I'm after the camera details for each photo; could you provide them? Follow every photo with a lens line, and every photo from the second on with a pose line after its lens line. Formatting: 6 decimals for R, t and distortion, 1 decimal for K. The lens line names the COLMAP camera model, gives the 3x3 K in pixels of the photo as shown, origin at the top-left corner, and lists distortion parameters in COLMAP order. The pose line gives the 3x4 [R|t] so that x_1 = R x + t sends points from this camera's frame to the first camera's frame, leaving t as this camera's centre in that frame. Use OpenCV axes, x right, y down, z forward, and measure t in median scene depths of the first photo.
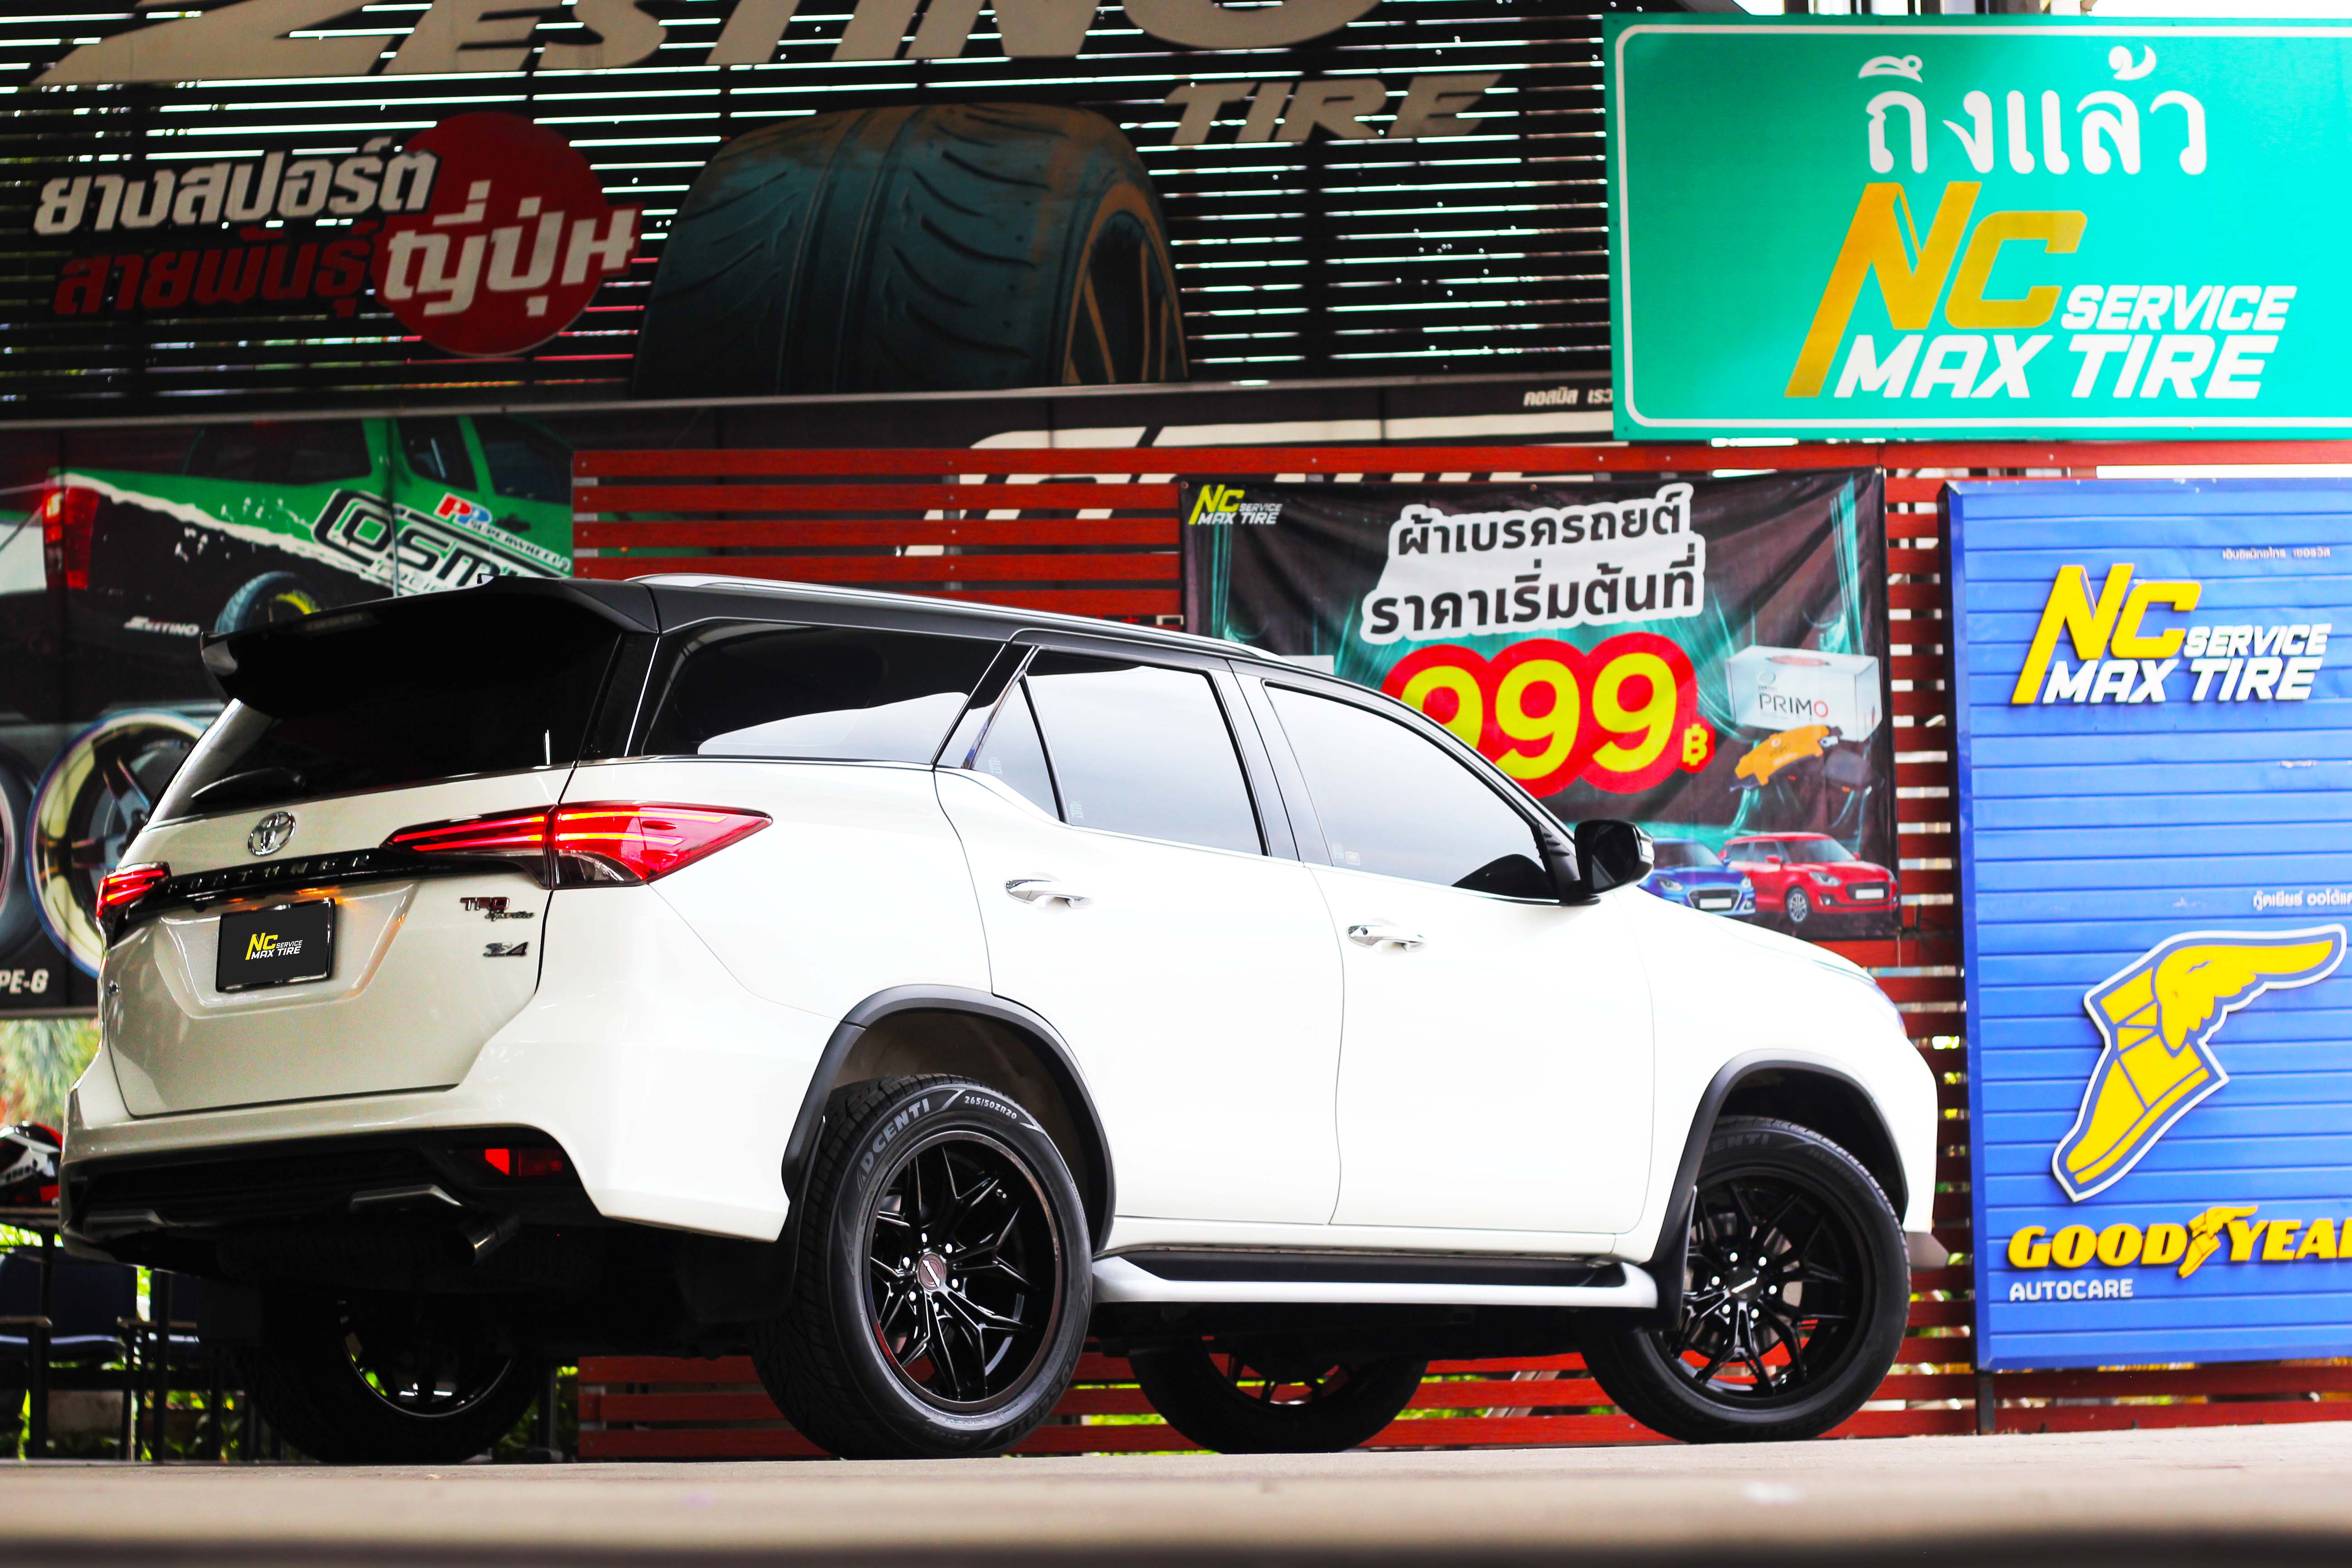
lens RADIAL K [[6908.4, 0, 1176.0], [0, 6908.4, 784.0], [0, 0, 1]] dist [-0.089968, 0.238106]
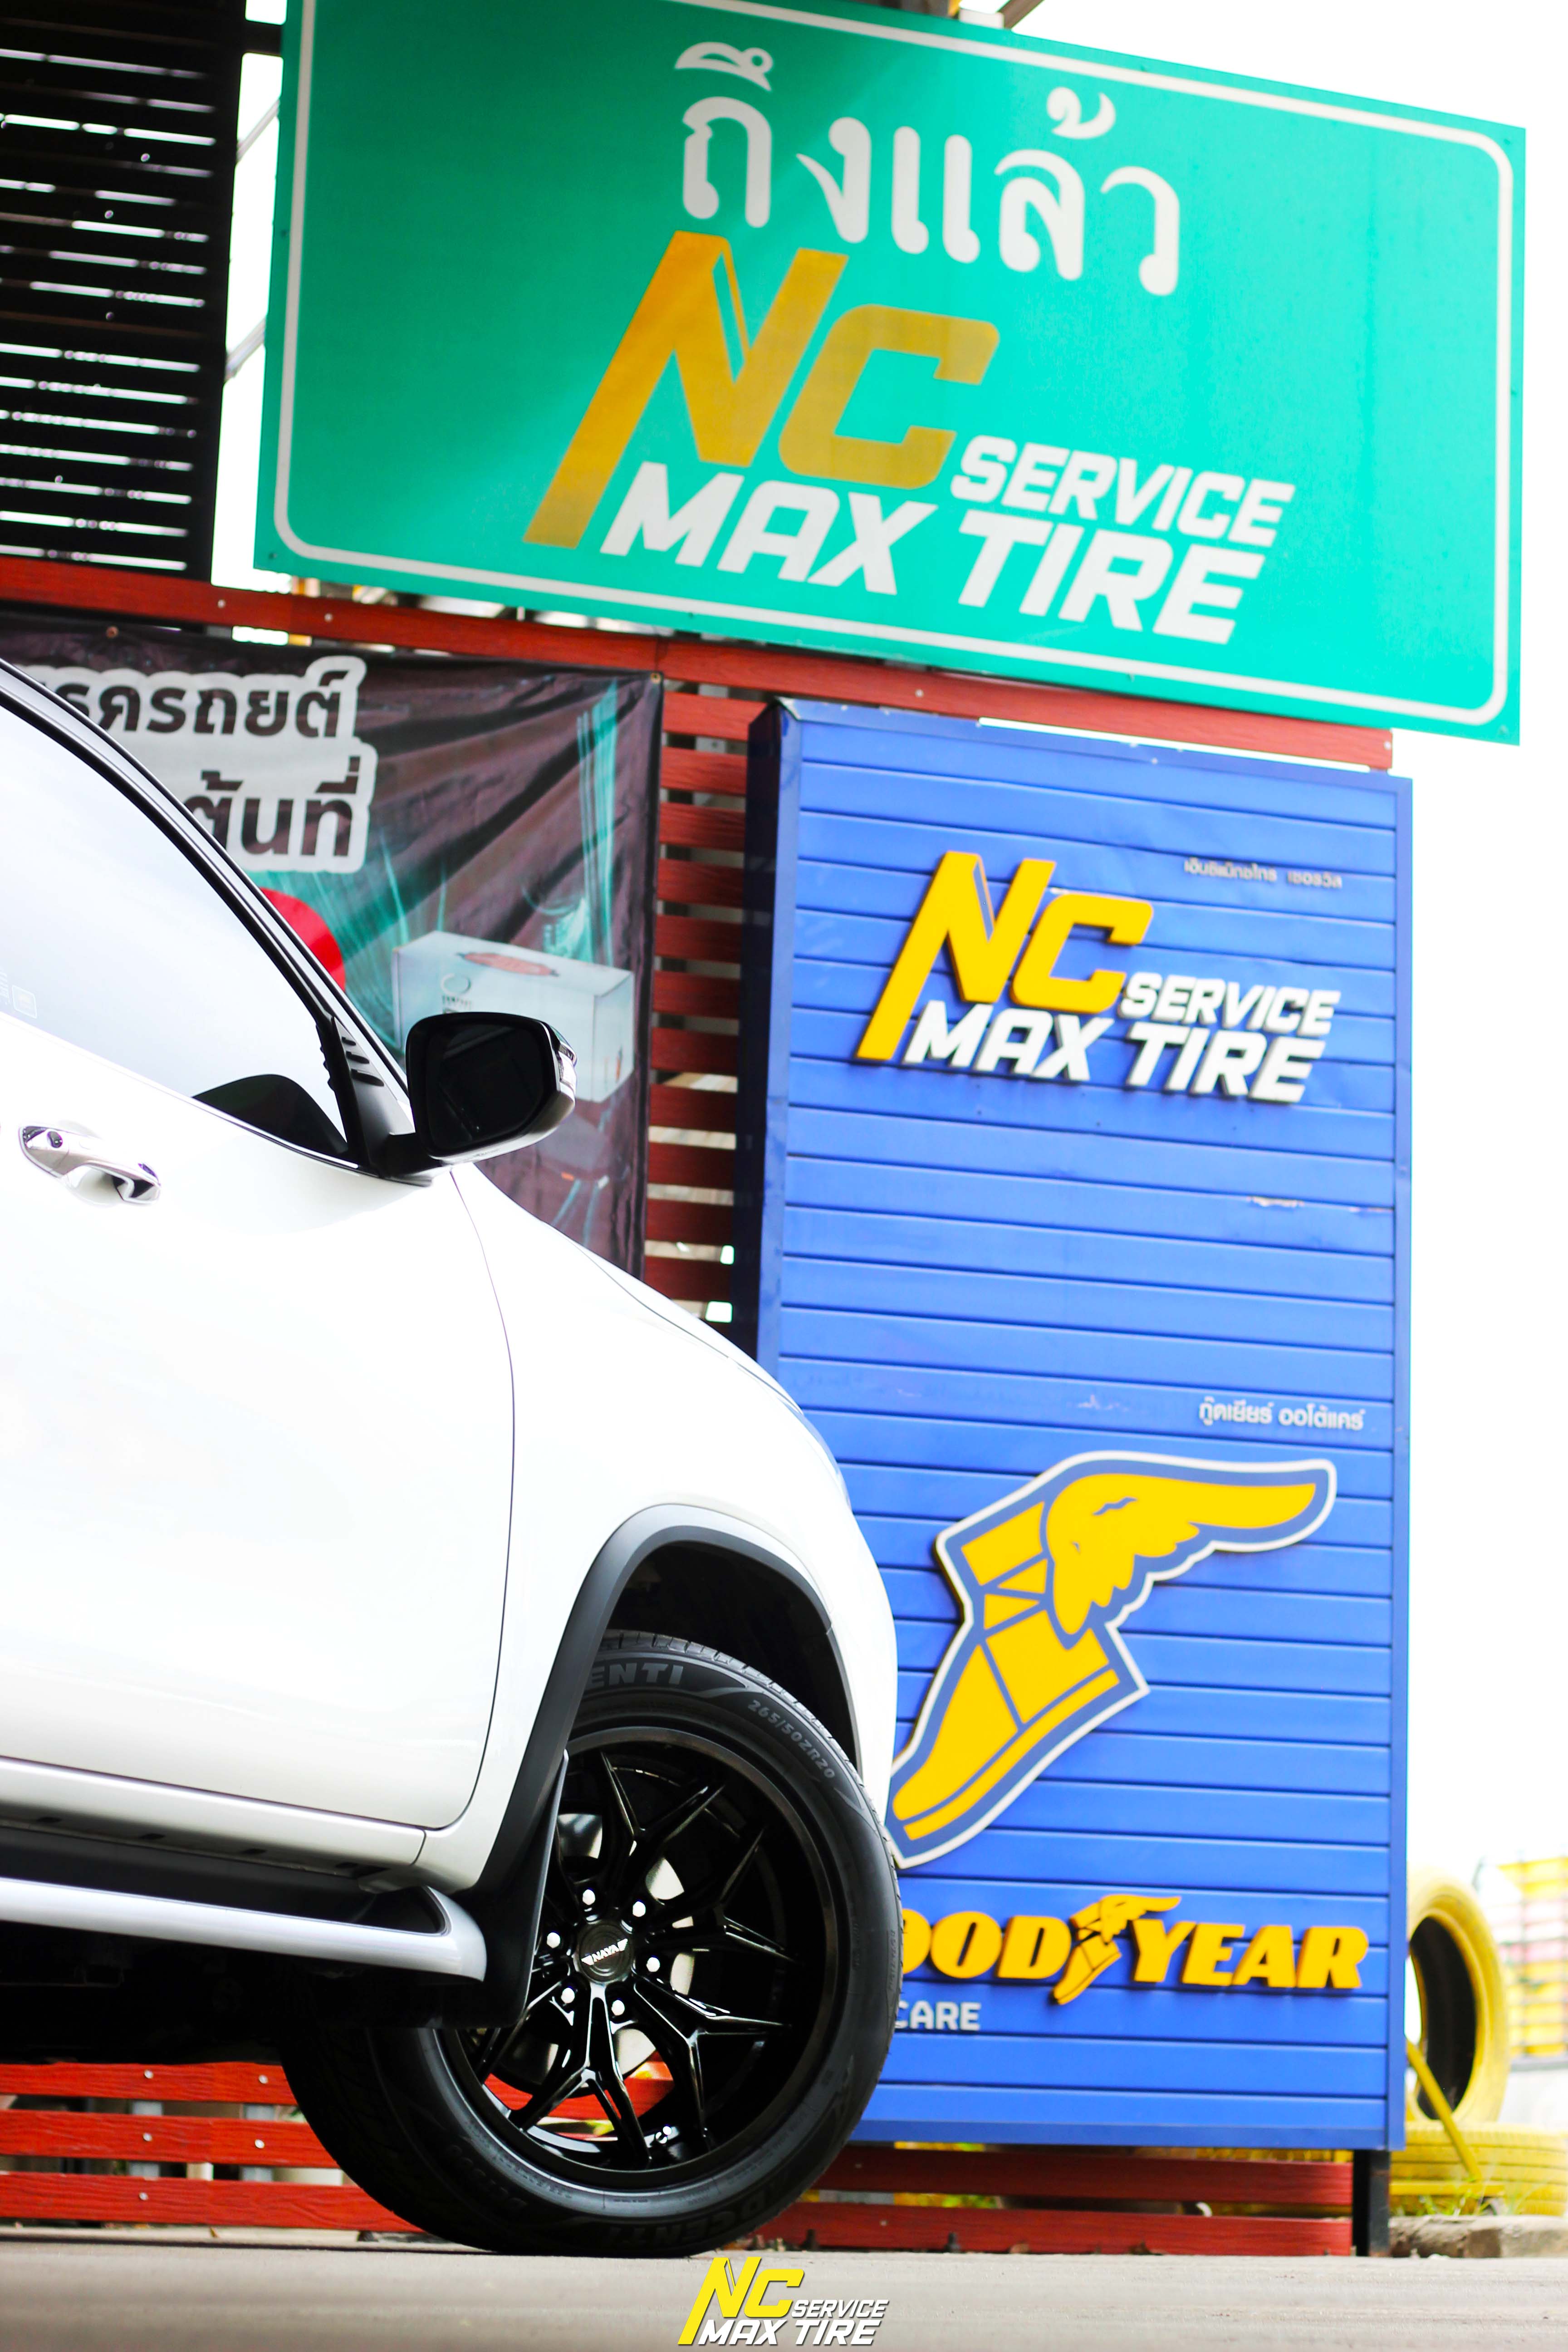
lens RADIAL K [[6038.7, 0, 942.3], [0, 6038.7, 1085.9], [0, 0, 1]] dist [-0.102567, 0.013948]
pose [[0.950937, 0.105815, 0.290728, -0.028836], [-0.079678, 0.991757, -0.100347, 0.044178], [-0.298950, 0.072259, 0.951529, 0.475623]]
